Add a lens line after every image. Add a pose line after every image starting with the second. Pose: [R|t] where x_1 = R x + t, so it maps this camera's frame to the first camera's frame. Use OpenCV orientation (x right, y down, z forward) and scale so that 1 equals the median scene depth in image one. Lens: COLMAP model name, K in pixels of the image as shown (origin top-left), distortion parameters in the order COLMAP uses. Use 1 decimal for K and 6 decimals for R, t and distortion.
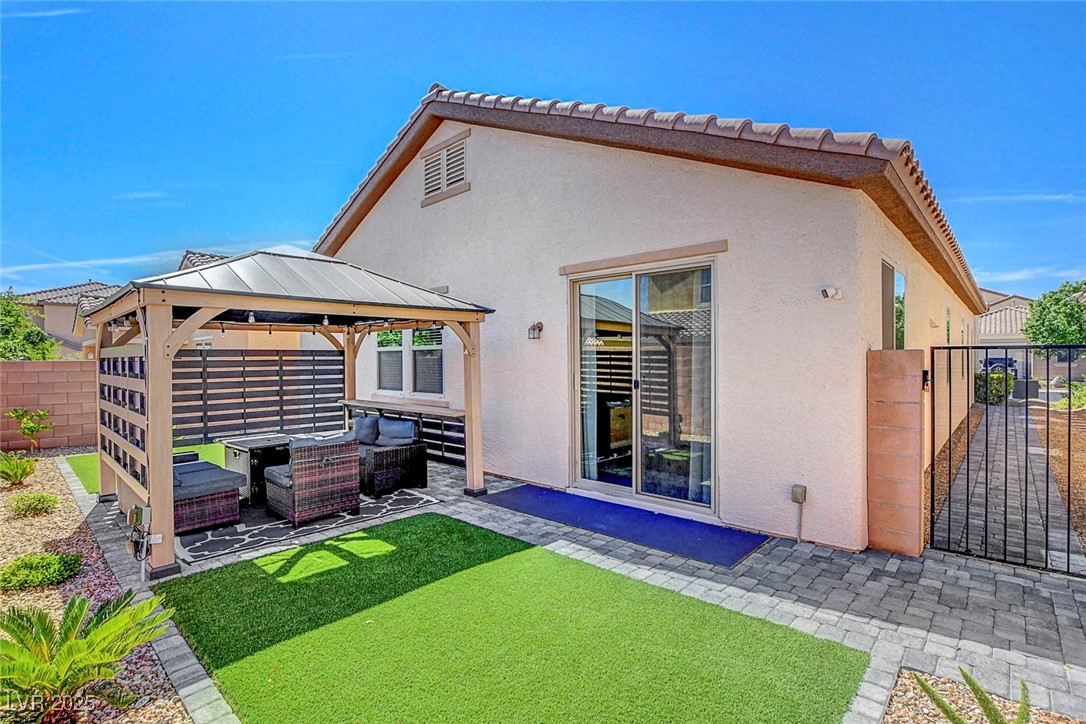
lens RADIAL K [[492.8, 0, 554.3], [0, 492.8, 364.6], [0, 0, 1]] dist [-0.029950, 0.000987]
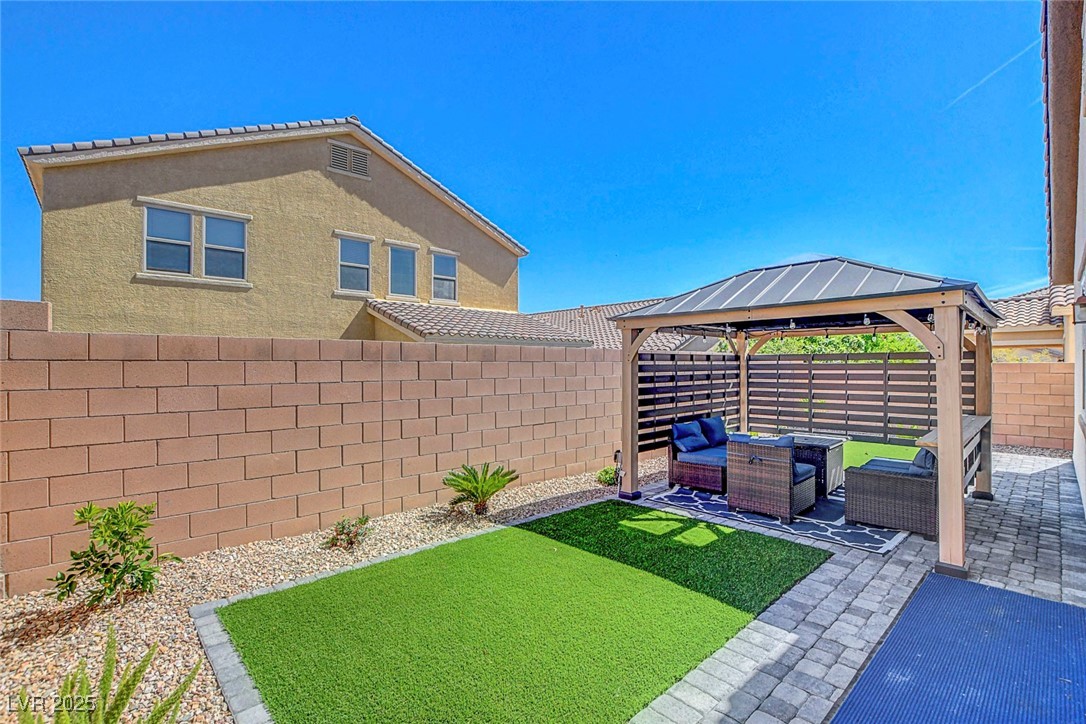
lens RADIAL K [[492.8, 0, 554.3], [0, 492.8, 364.6], [0, 0, 1]] dist [-0.029950, 0.000987]
pose [[-0.053640, 0.007257, -0.998534, 0.643589], [-0.006425, 0.999950, 0.007612, -0.012822], [0.998540, 0.006824, -0.053591, 0.659429]]
